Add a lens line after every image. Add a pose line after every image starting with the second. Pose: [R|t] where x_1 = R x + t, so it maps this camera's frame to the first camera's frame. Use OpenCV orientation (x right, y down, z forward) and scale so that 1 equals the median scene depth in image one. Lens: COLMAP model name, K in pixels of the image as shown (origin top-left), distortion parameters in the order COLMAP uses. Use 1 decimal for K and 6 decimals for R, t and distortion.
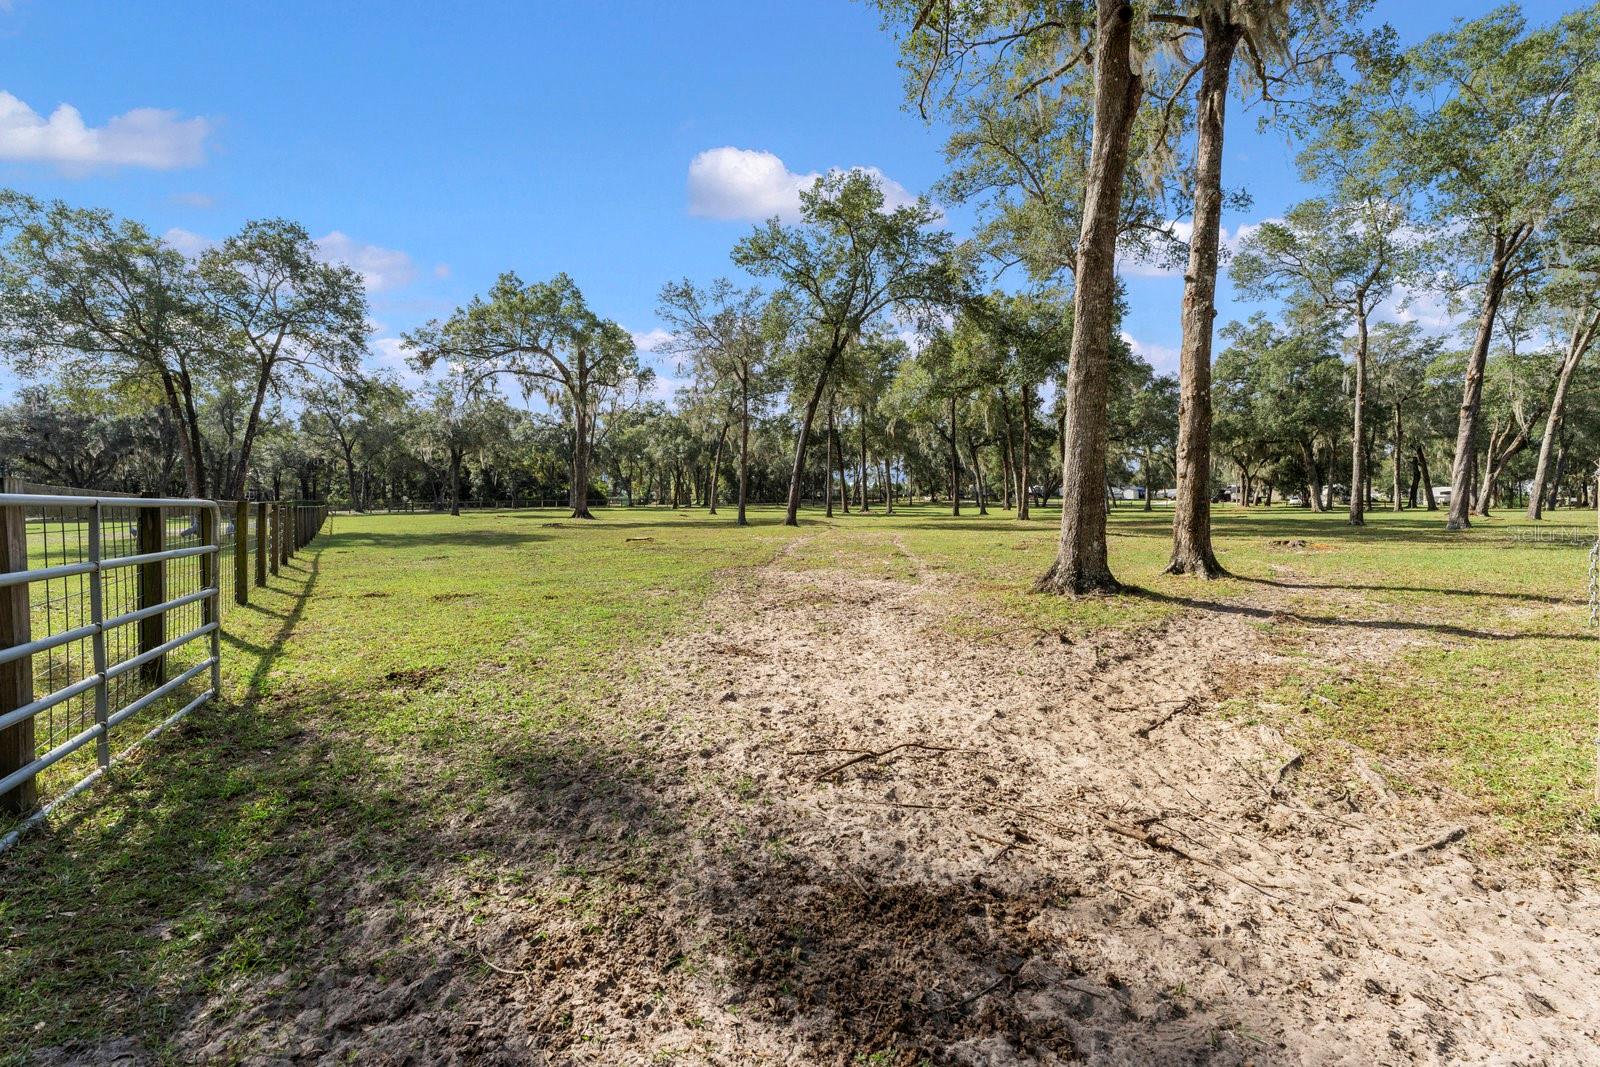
lens RADIAL K [[679.7, 0, 804.6], [0, 679.7, 533.7], [0, 0, 1]] dist [-0.003443, 0.000300]
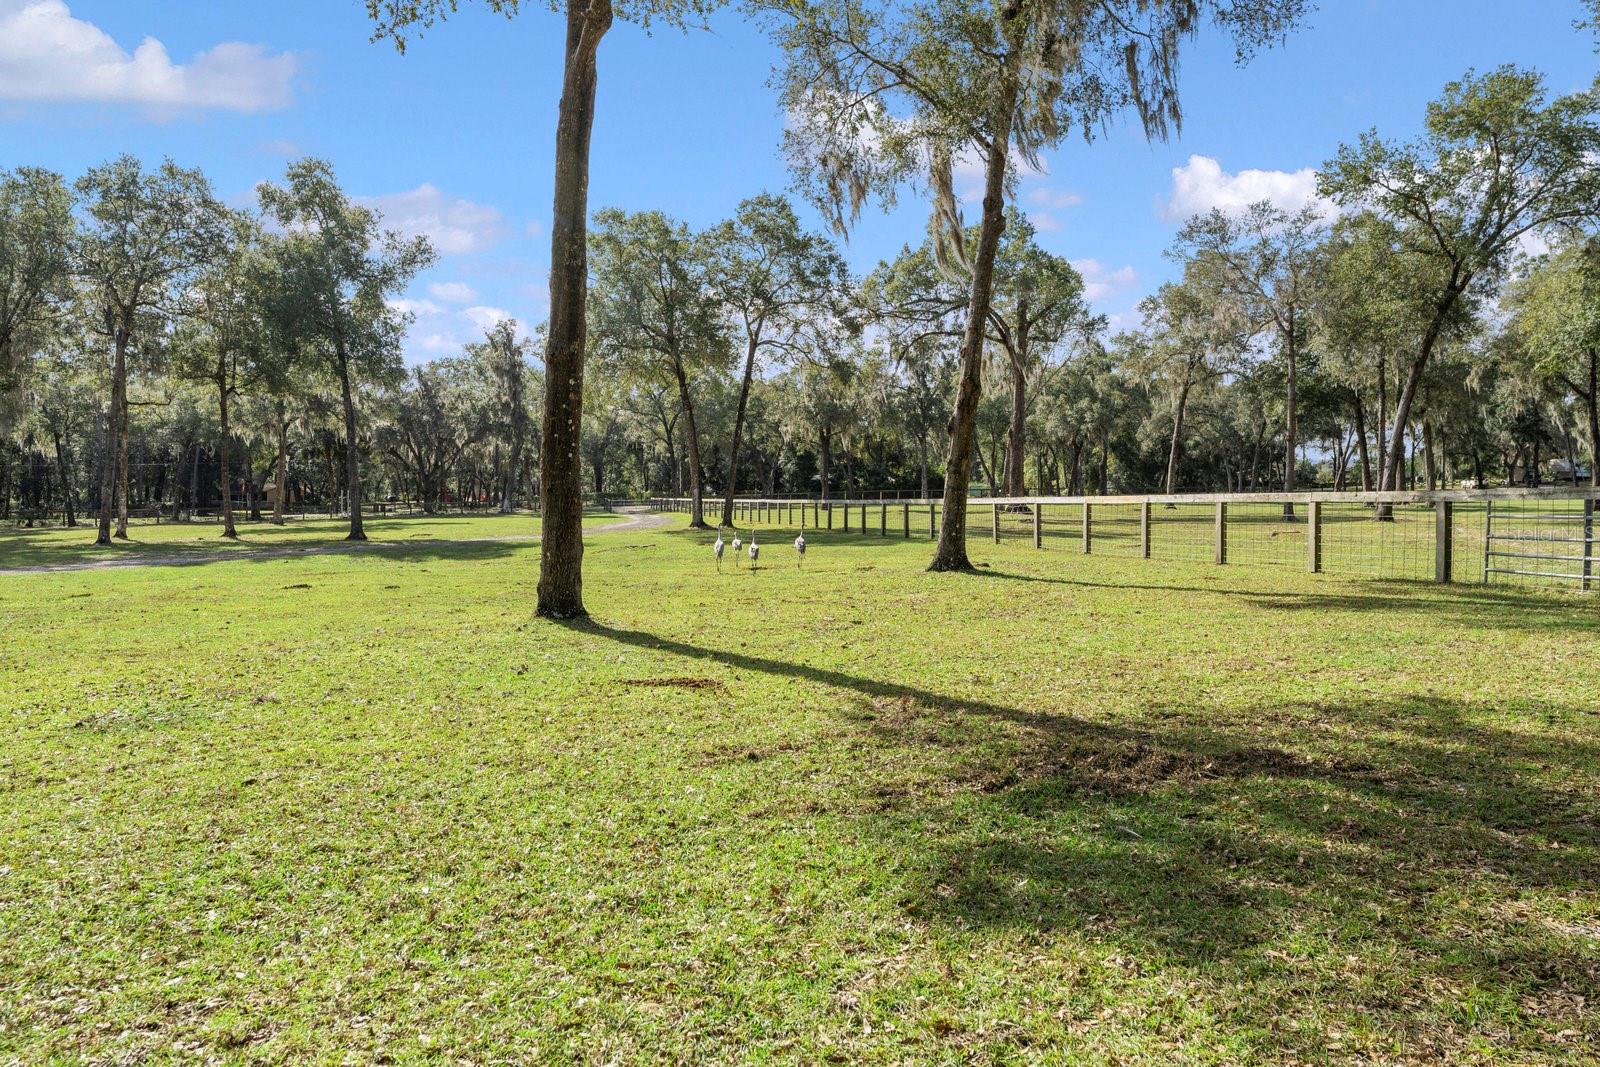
lens RADIAL K [[1060.7, 0, 796.6], [0, 1060.7, 530.7], [0, 0, 1]] dist [0.005344, -0.001547]
pose [[0.937042, 0.006577, -0.349153, -0.116396], [-0.010177, 0.999912, -0.008479, 0.007649], [0.349067, 0.011498, 0.937027, -0.188662]]
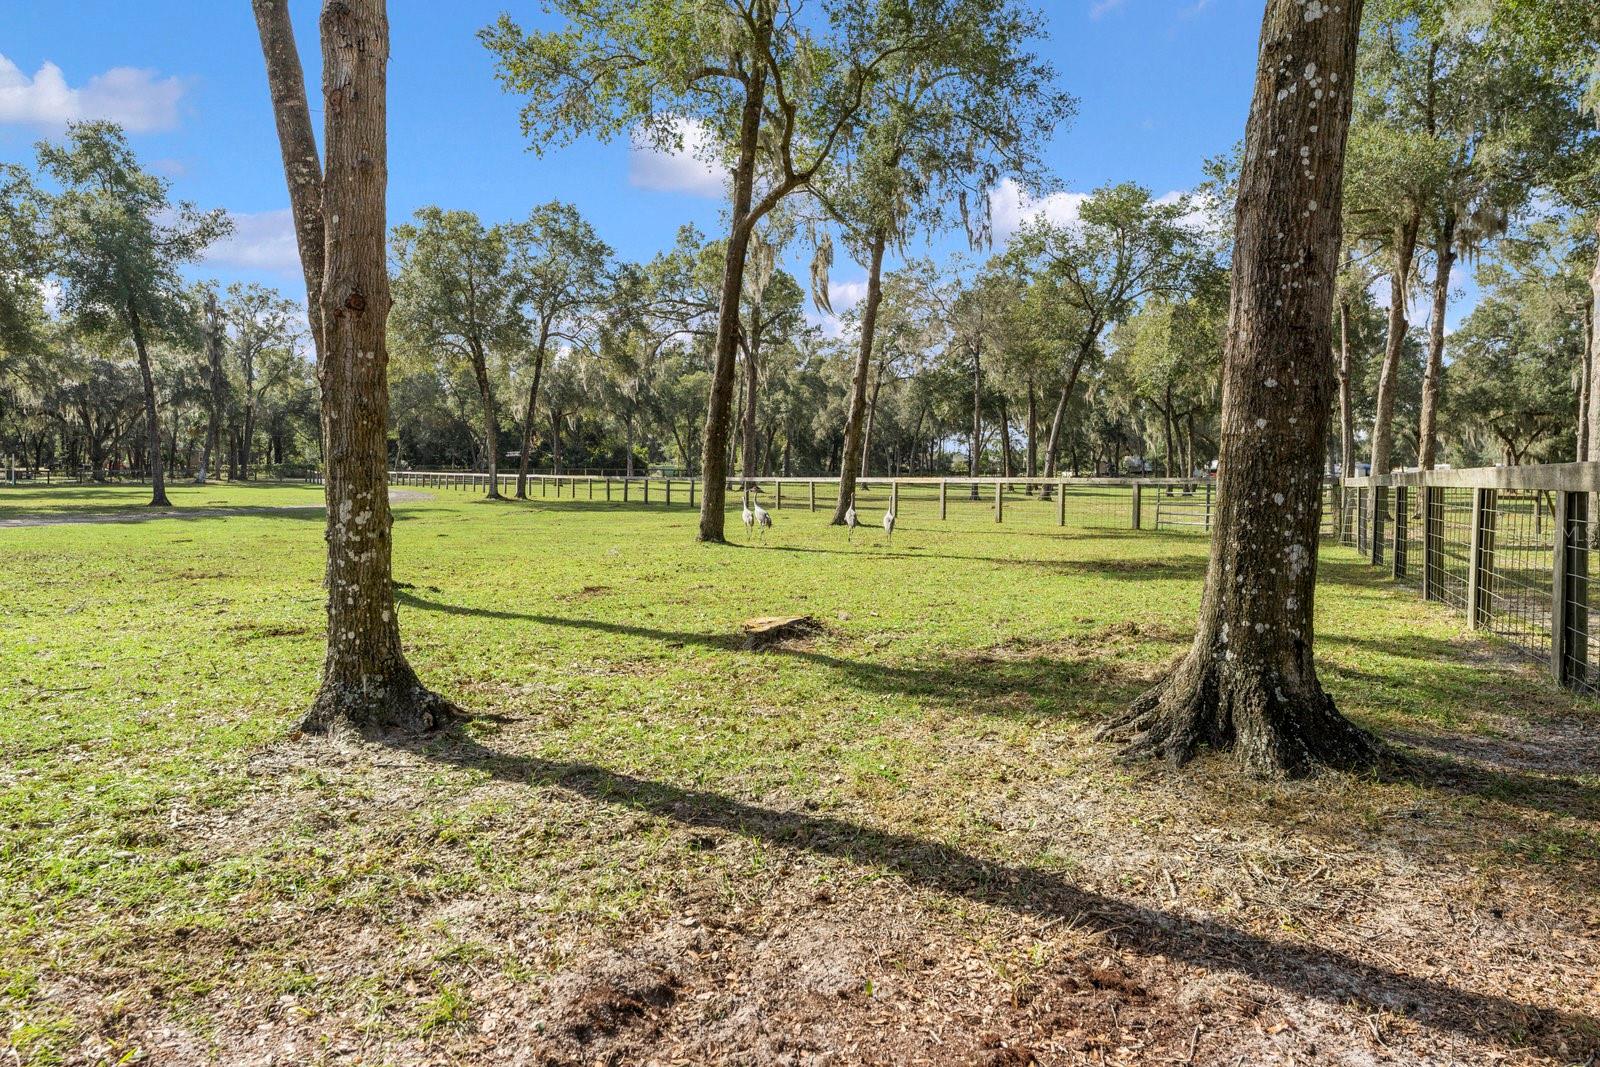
lens RADIAL K [[1060.7, 0, 800.9], [0, 1060.7, 532.0], [0, 0, 1]] dist [0.005344, -0.001547]
pose [[0.999506, 0.017970, -0.025797, -0.183662], [-0.017790, 0.999816, 0.007190, 0.015631], [0.025922, -0.006727, 0.999641, -0.337160]]
